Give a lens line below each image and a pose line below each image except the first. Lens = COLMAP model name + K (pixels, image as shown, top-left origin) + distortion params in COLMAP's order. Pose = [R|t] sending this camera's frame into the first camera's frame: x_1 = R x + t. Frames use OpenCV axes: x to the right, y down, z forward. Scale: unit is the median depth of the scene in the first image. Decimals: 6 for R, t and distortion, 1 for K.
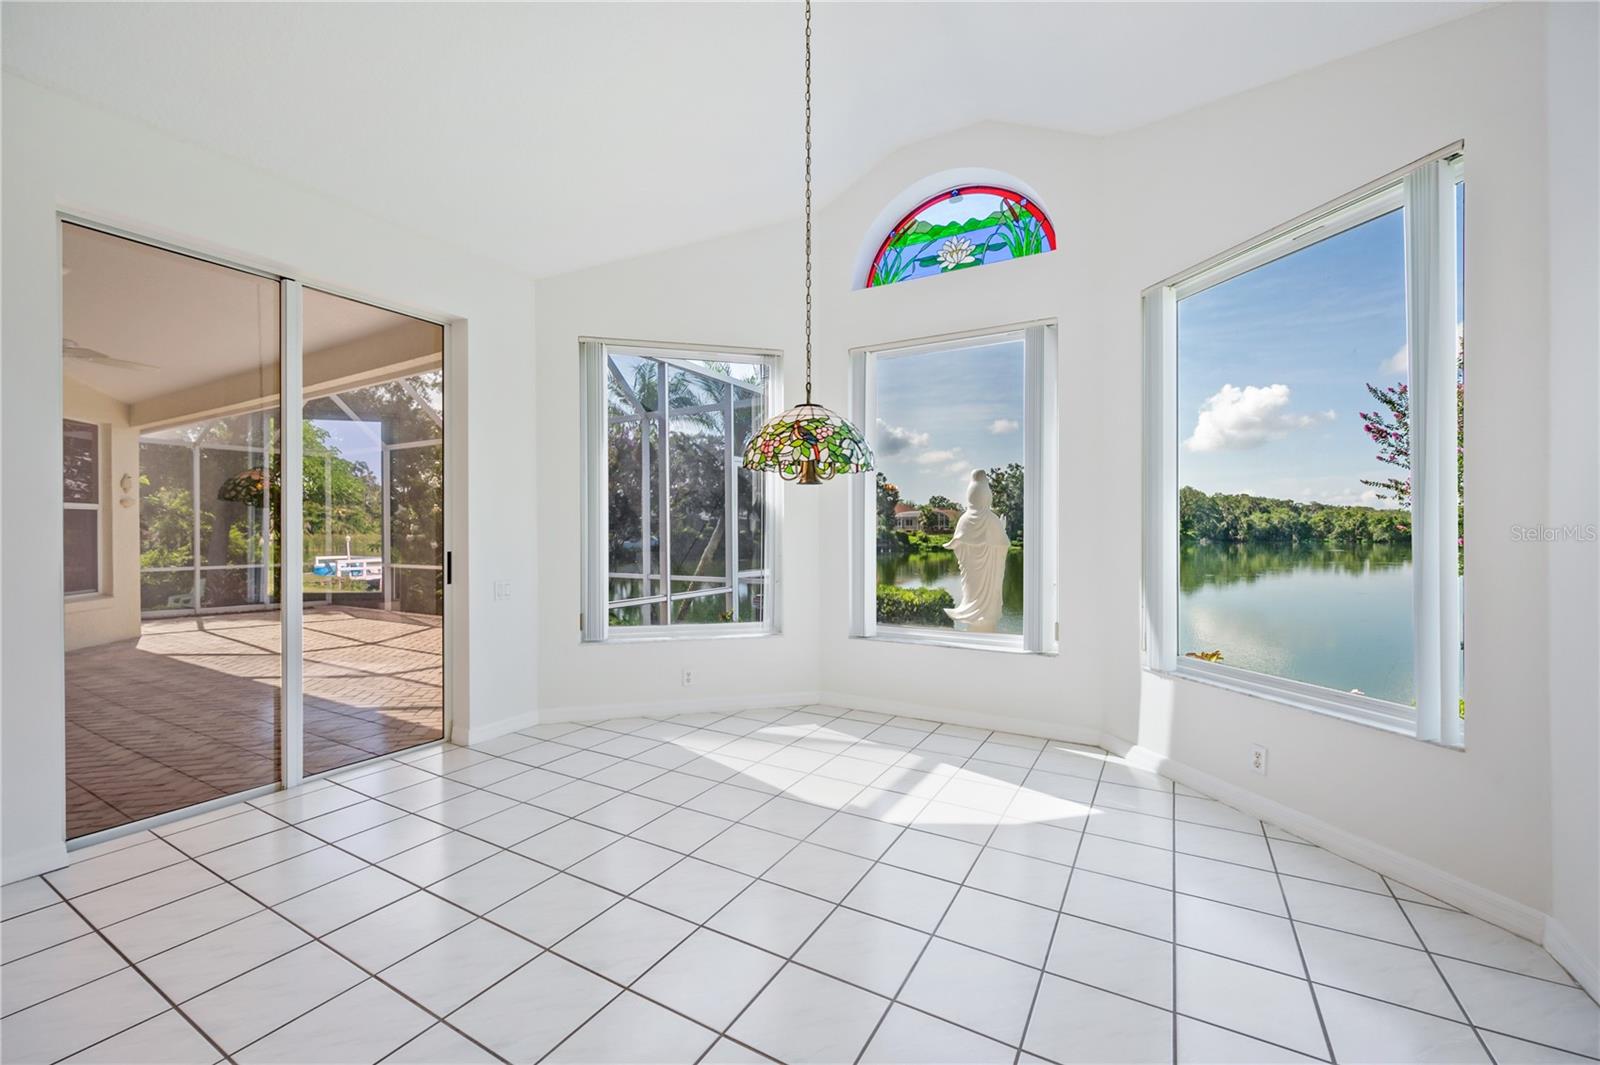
lens RADIAL K [[633.3, 0, 800.6], [0, 633.3, 536.0], [0, 0, 1]] dist [0.002256, -0.001246]
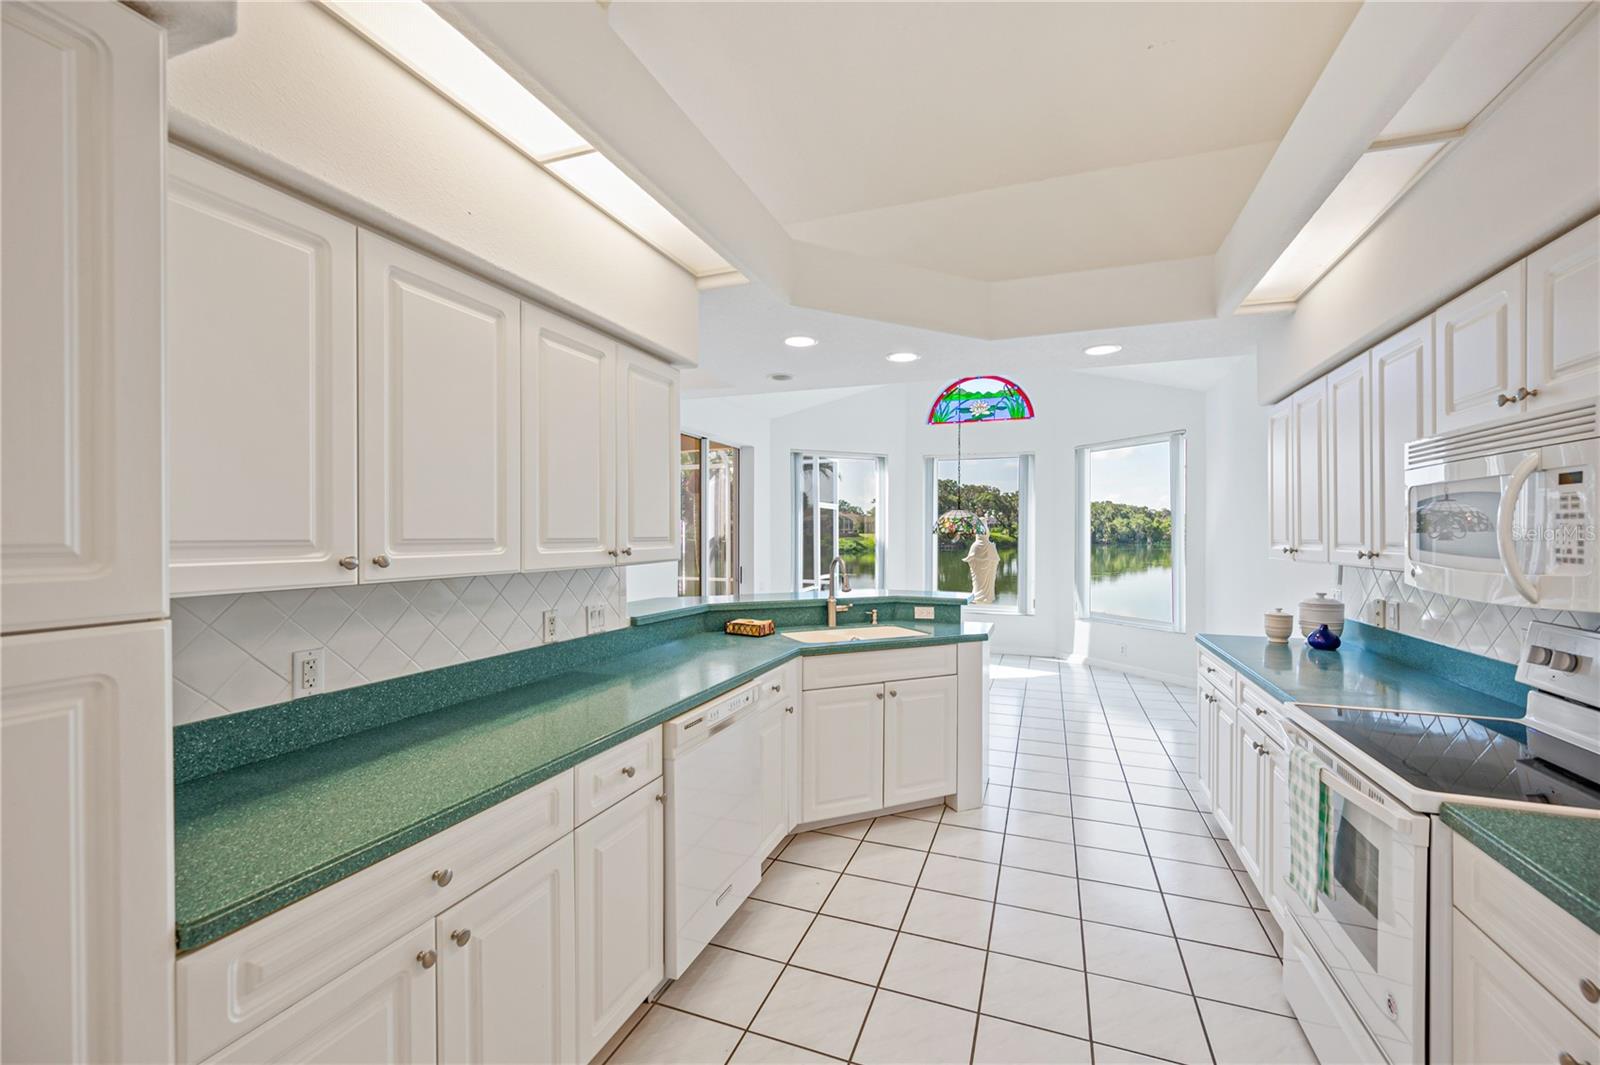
lens RADIAL K [[633.3, 0, 802.7], [0, 633.3, 535.3], [0, 0, 1]] dist [0.002256, -0.001246]
pose [[0.986966, 0.003470, 0.160893, -0.509883], [-0.002939, 0.999989, -0.003536, -0.047051], [-0.160904, 0.003017, 0.986966, -0.693313]]
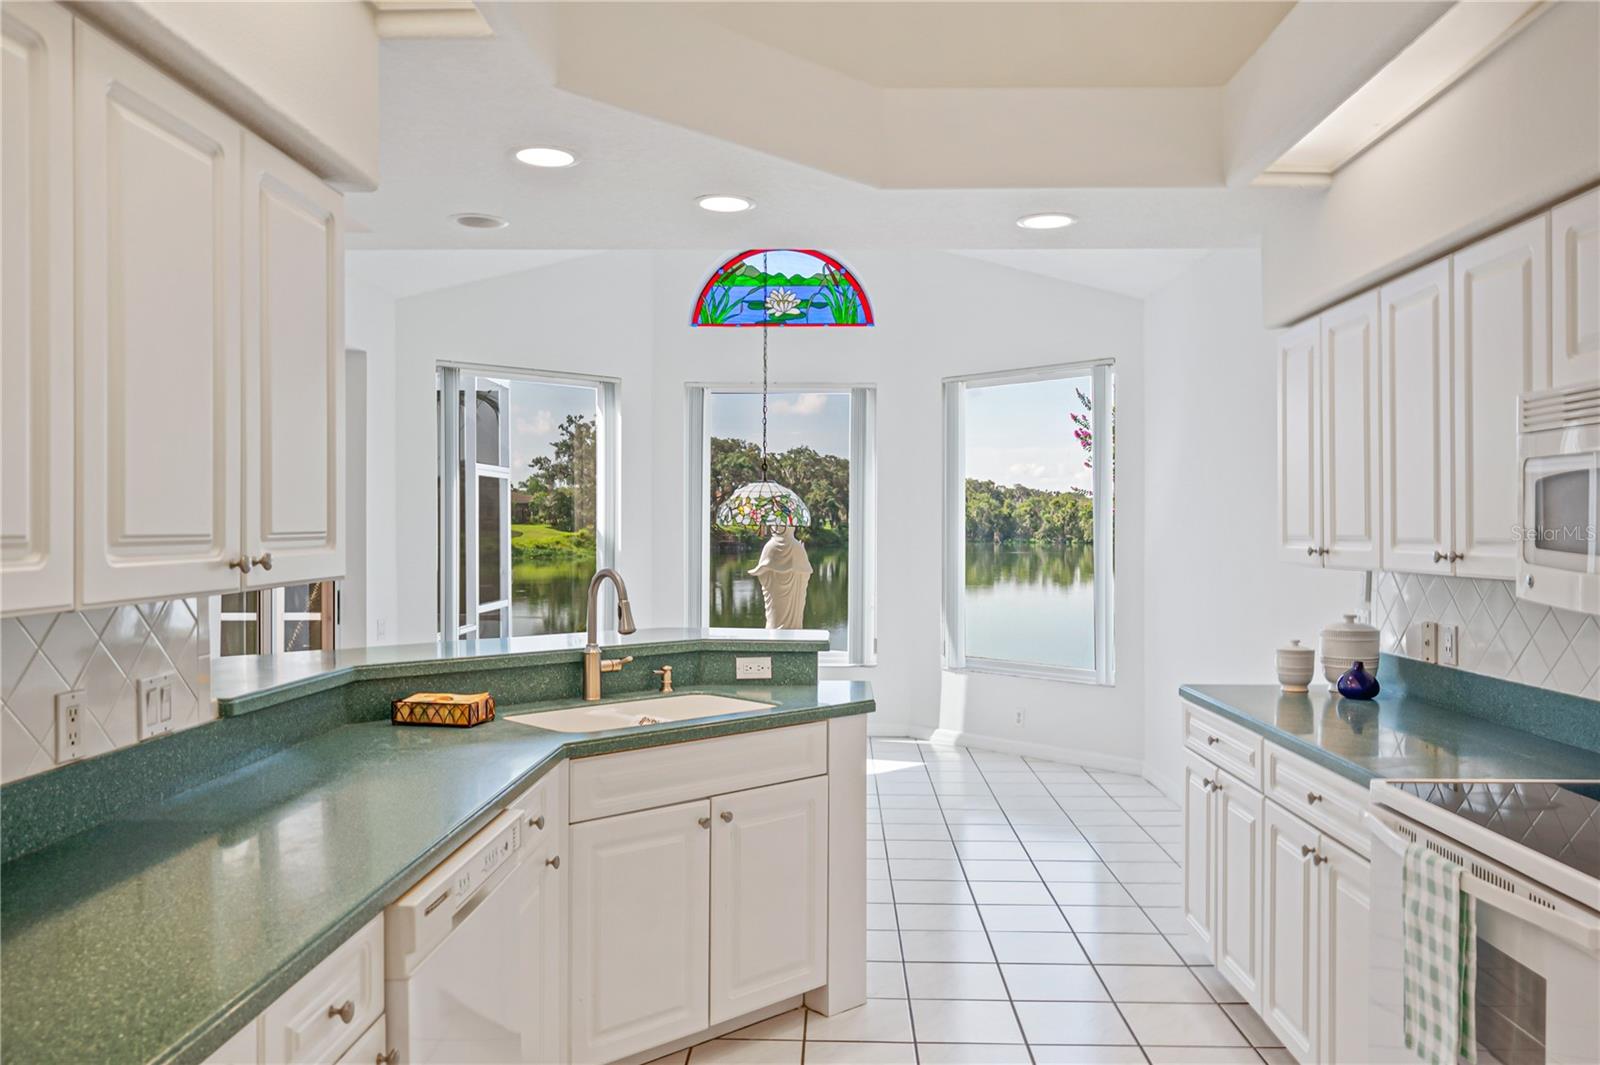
lens RADIAL K [[1176.5, 0, 785.2], [0, 1176.5, 529.4], [0, 0, 1]] dist [0.003940, -0.000393]
pose [[0.884388, 0.002843, 0.466744, -0.592743], [-0.001448, 0.999993, -0.003346, -0.046884], [-0.466751, 0.002284, 0.884386, -0.668899]]
